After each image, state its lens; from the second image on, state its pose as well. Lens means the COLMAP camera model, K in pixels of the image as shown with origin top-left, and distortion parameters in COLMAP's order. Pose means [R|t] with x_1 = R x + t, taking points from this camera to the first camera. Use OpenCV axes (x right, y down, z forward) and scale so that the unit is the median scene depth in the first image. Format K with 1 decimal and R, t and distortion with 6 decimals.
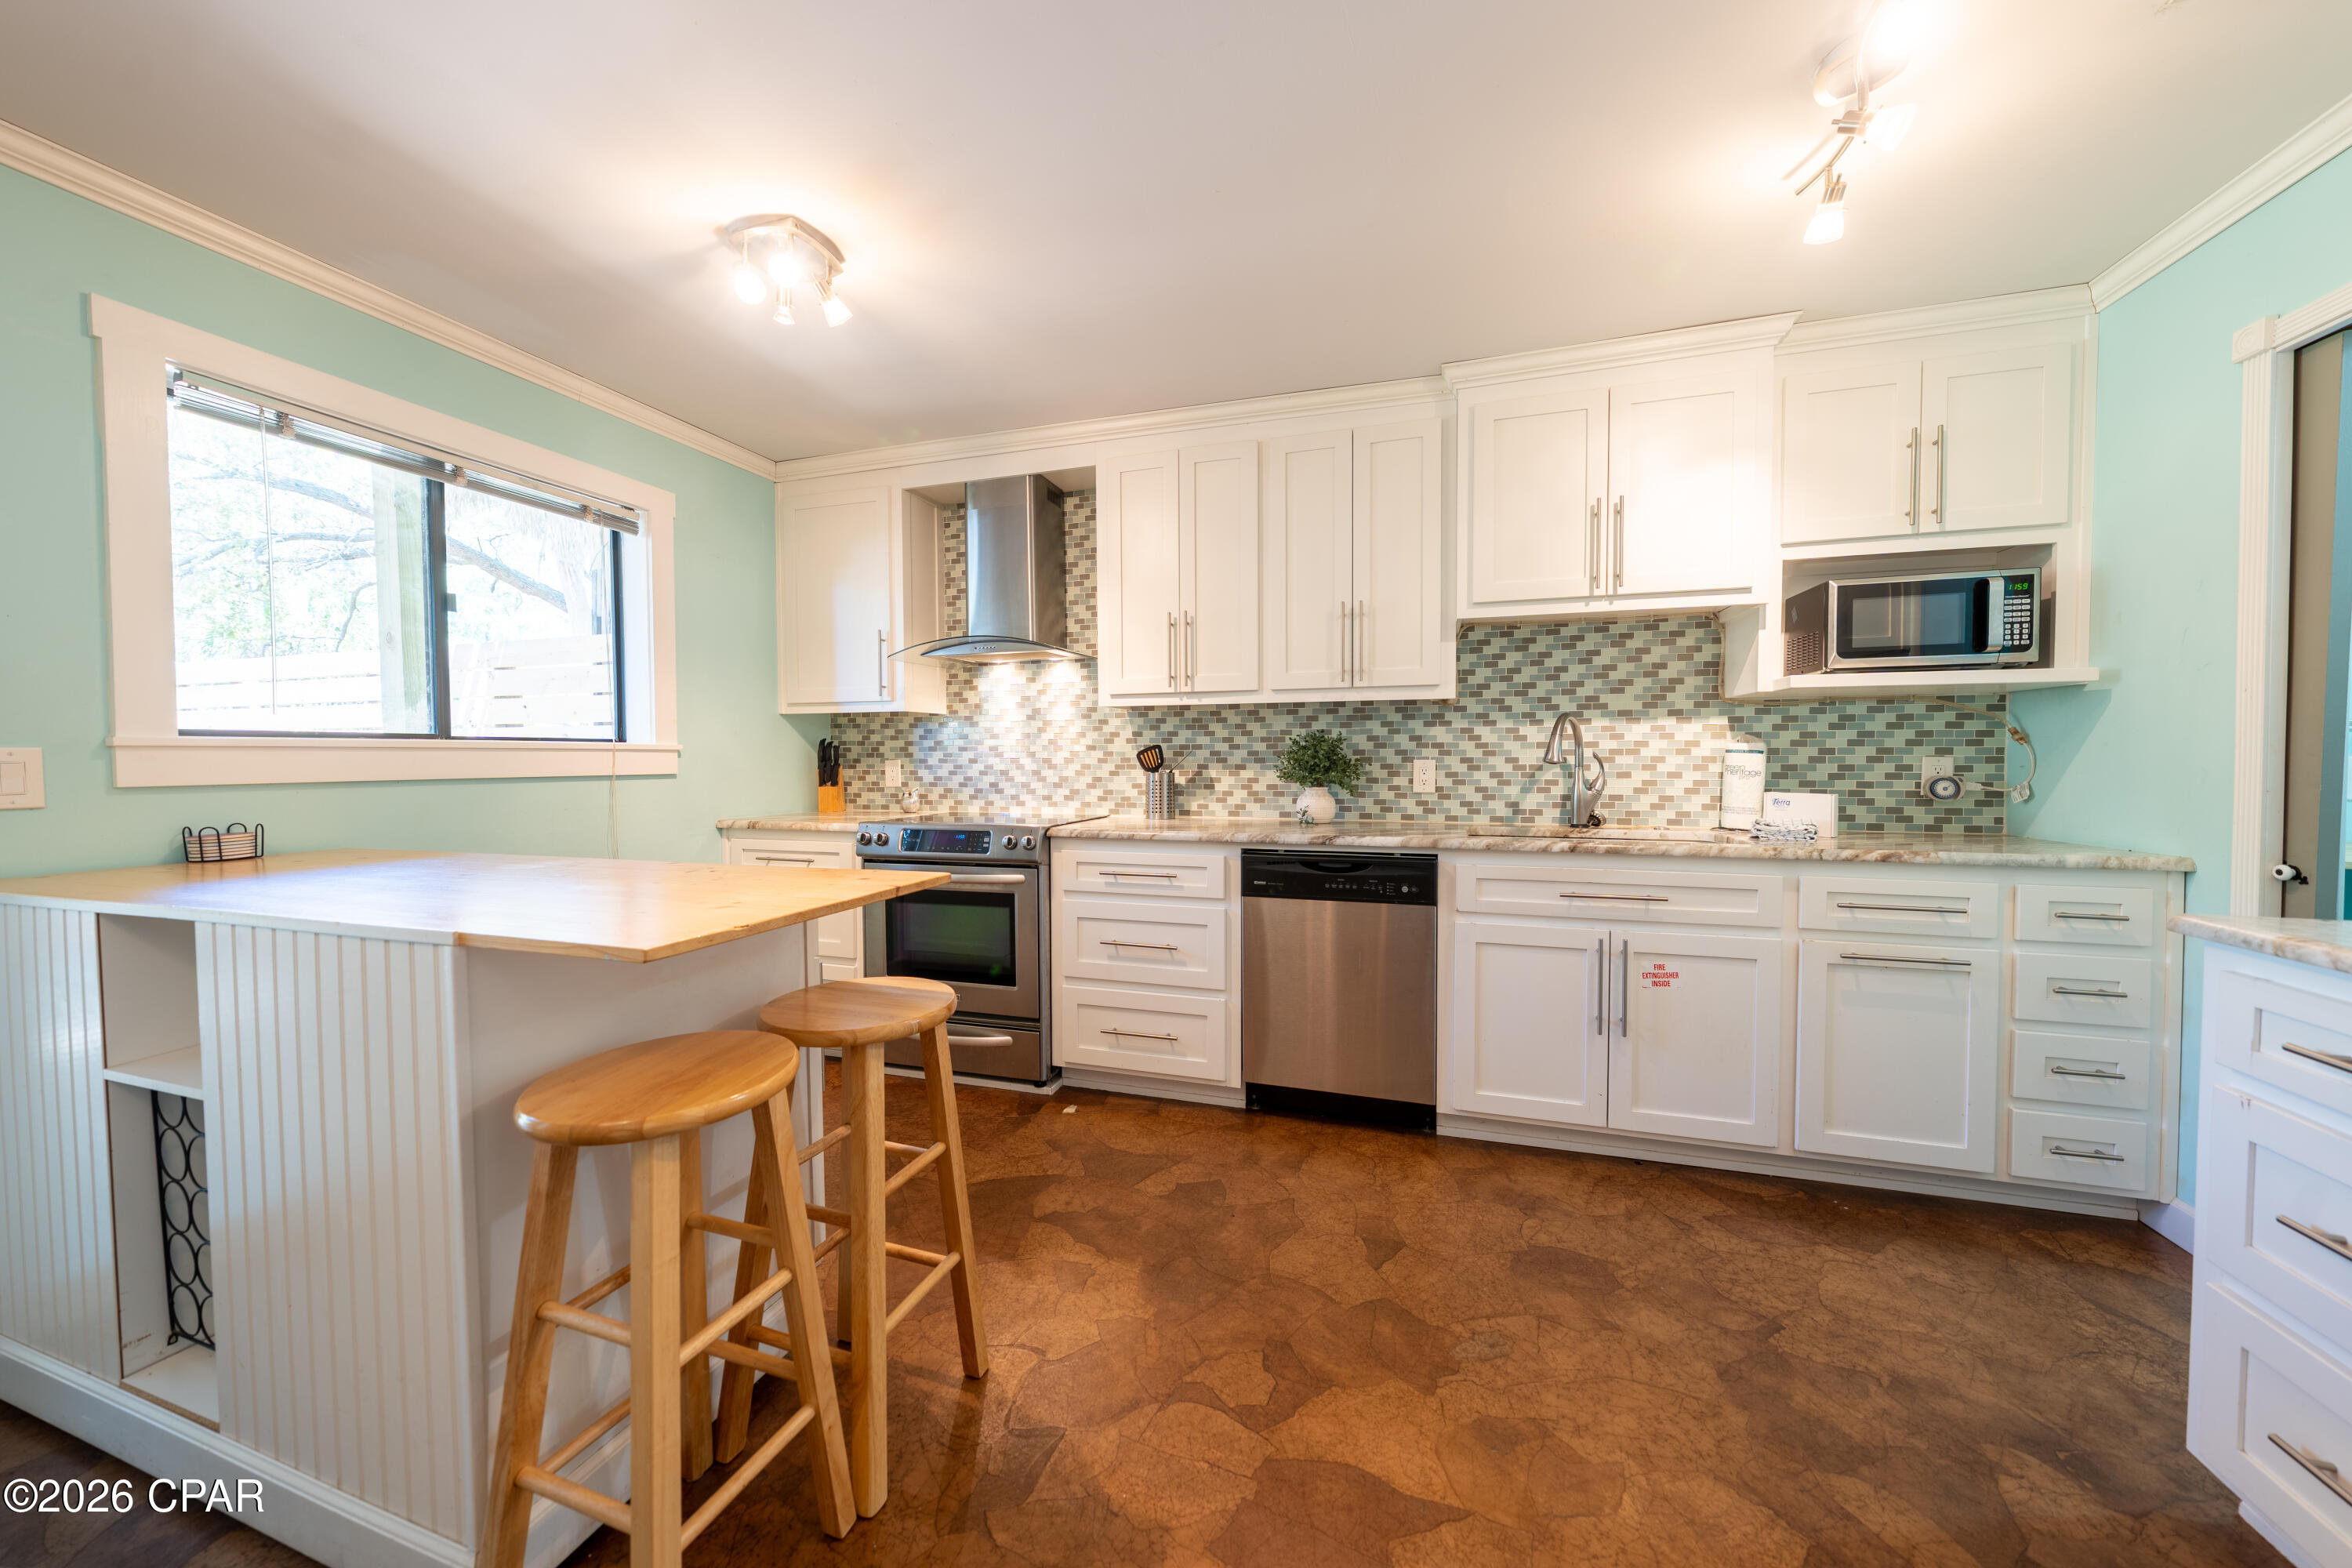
lens RADIAL K [[795.8, 0, 1177.1], [0, 795.8, 779.0], [0, 0, 1]] dist [-0.003084, 0.000967]
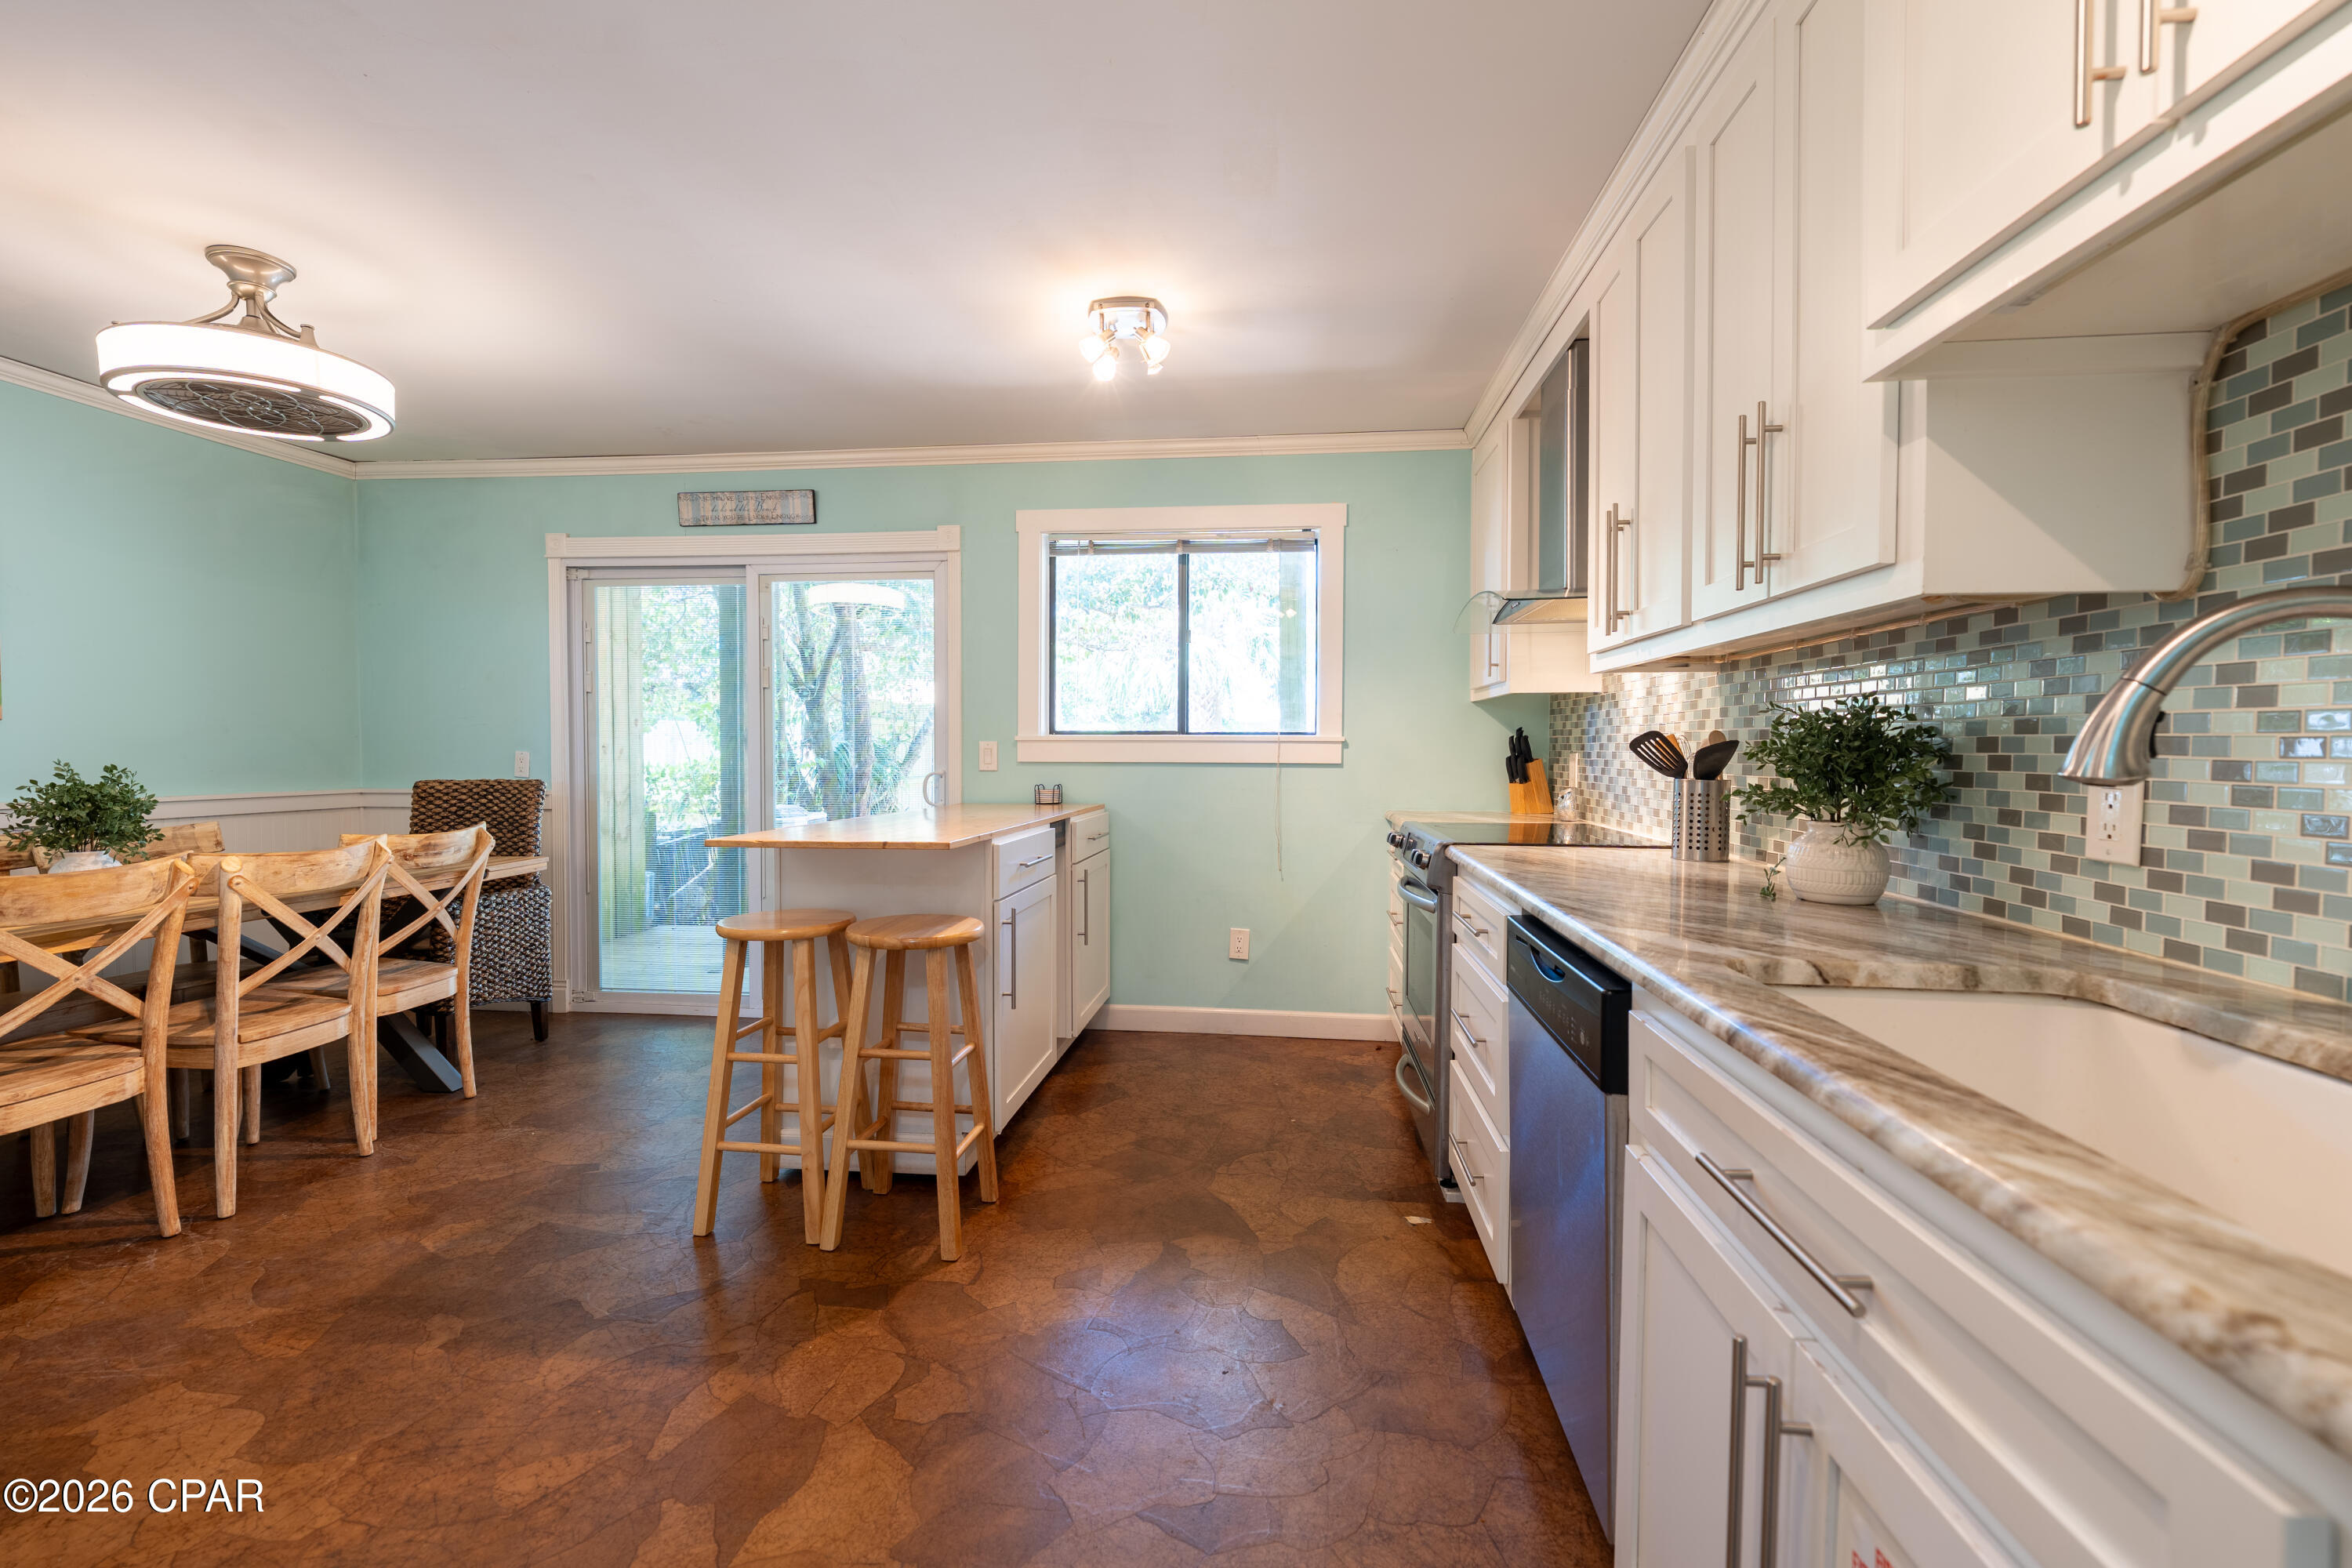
lens RADIAL K [[975.1, 0, 1168.4], [0, 975.1, 772.3], [0, 0, 1]] dist [-0.000206, -0.000329]
pose [[0.196192, 0.028551, -0.980150, 0.652360], [-0.030691, 0.999265, 0.022965, -0.018899], [0.980085, 0.025576, 0.196924, 0.529453]]
